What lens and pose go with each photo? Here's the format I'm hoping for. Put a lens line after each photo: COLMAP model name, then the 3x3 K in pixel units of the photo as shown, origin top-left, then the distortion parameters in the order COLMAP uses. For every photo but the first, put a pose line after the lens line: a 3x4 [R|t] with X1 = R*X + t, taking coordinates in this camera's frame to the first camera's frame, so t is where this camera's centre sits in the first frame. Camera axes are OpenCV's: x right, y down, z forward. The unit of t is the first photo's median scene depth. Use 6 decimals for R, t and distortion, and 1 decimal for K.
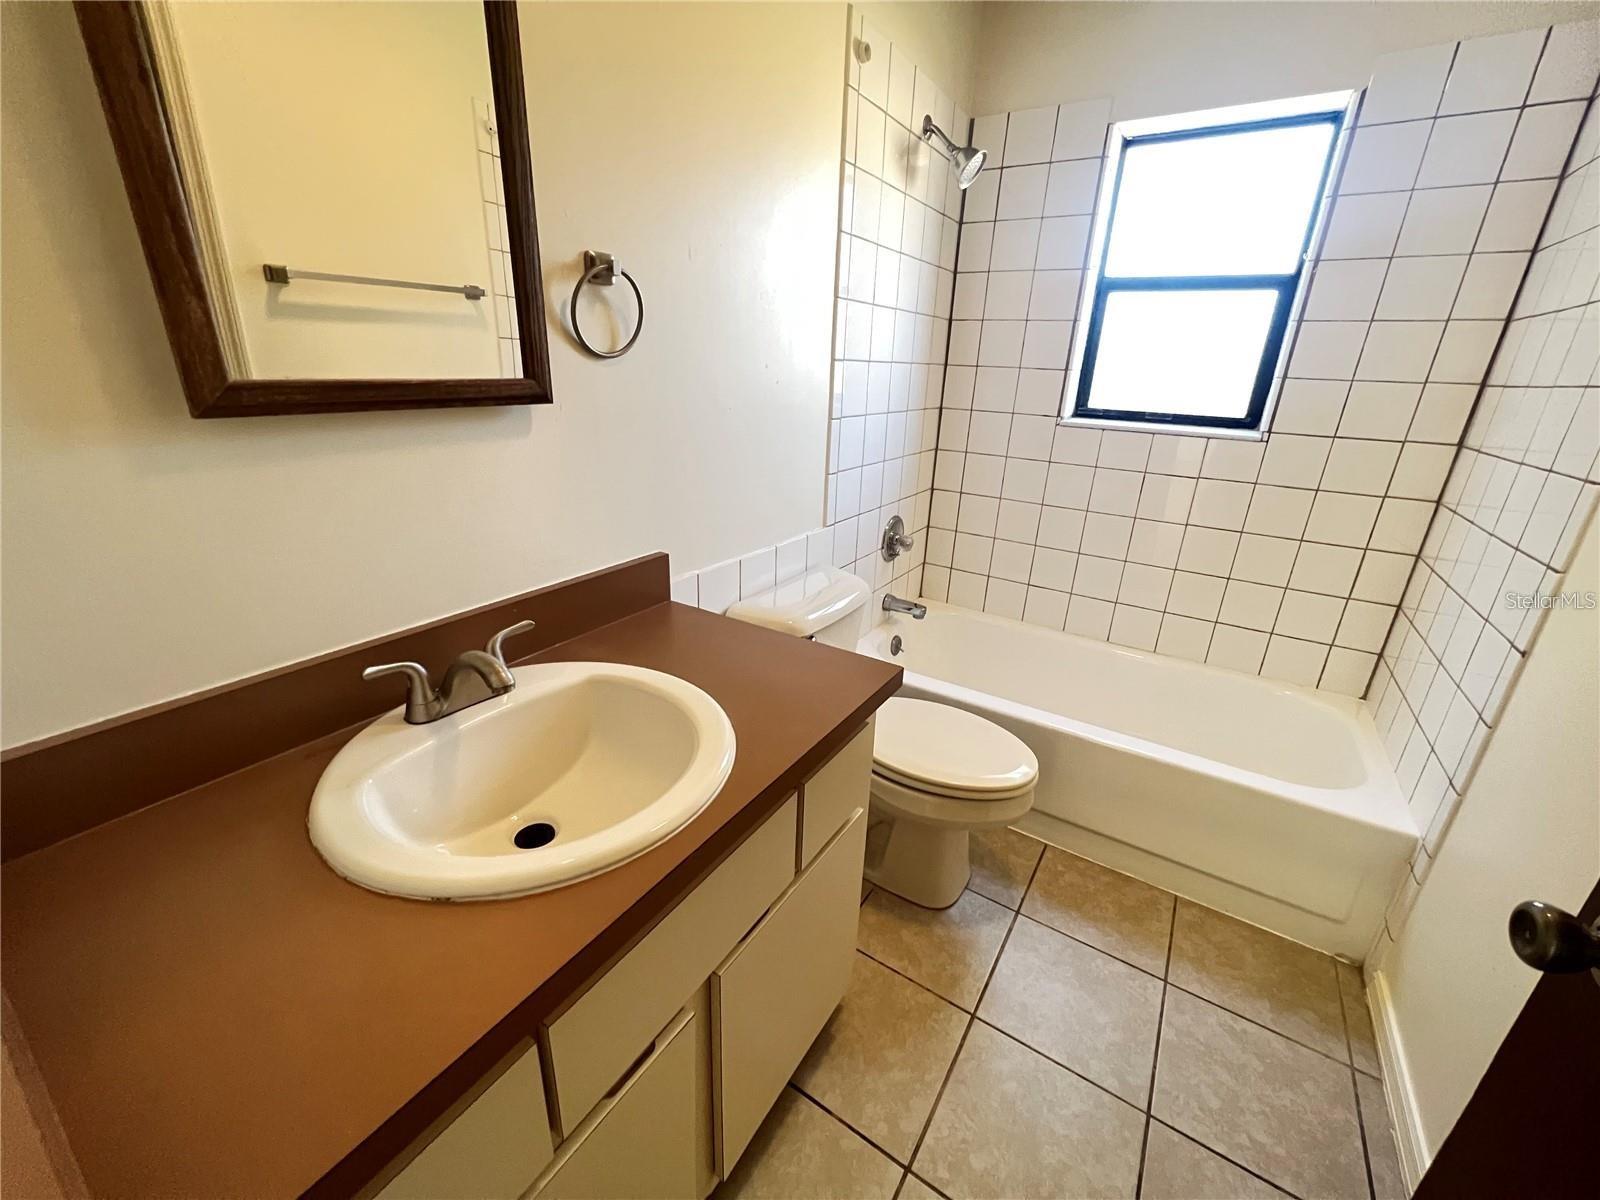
lens RADIAL K [[643.4, 0, 803.2], [0, 643.4, 595.4], [0, 0, 1]] dist [0.007179, -0.000084]
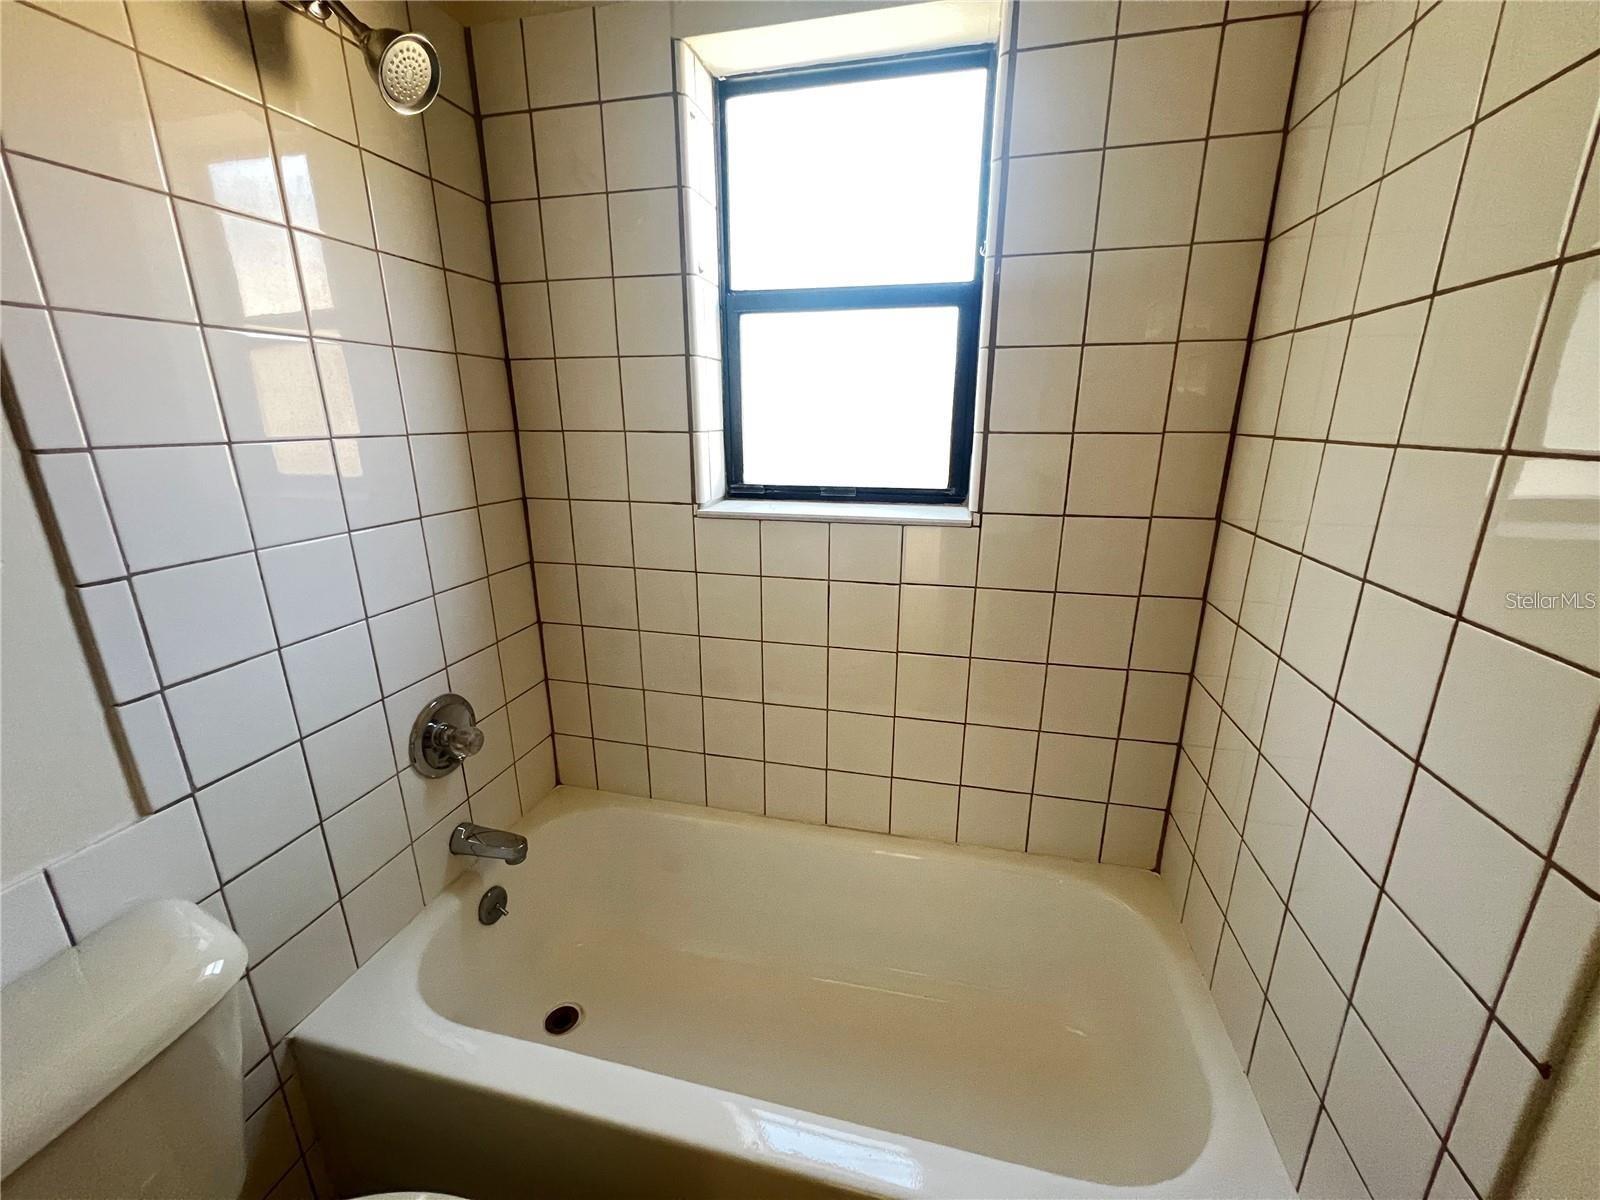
lens RADIAL K [[640.1, 0, 797.1], [0, 640.1, 597.3], [0, 0, 1]] dist [-0.000792, -0.000328]
pose [[0.945212, -0.129014, 0.299881, 0.318296], [0.148151, 0.988078, -0.041877, -0.158639], [-0.290903, 0.084011, 0.953057, 0.414010]]
